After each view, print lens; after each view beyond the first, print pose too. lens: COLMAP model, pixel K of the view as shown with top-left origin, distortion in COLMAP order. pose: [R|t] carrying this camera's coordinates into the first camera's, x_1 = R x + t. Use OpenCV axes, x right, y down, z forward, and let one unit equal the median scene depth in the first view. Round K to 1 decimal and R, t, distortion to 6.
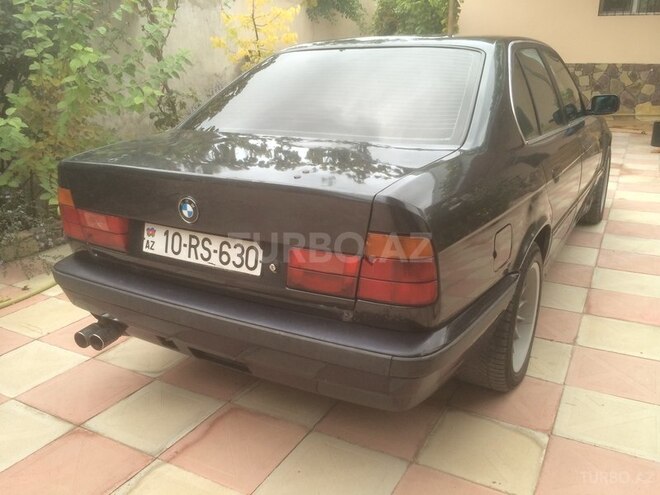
lens RADIAL K [[581.2, 0, 330.0], [0, 581.2, 247.5], [0, 0, 1]] dist [0.000425, -0.005532]
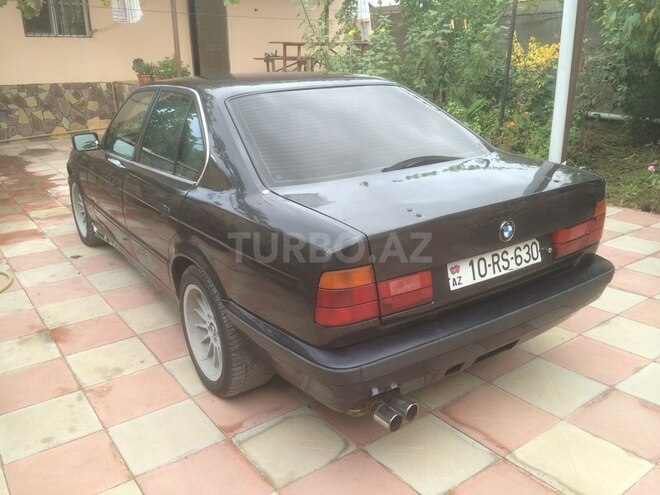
lens RADIAL K [[581.2, 0, 330.0], [0, 581.2, 247.5], [0, 0, 1]] dist [0.000425, -0.005532]
pose [[0.418804, -0.279415, 0.864020, -1.315204], [0.295925, 0.941538, 0.161044, -0.304174], [-0.858506, 0.188239, 0.477005, 0.686359]]
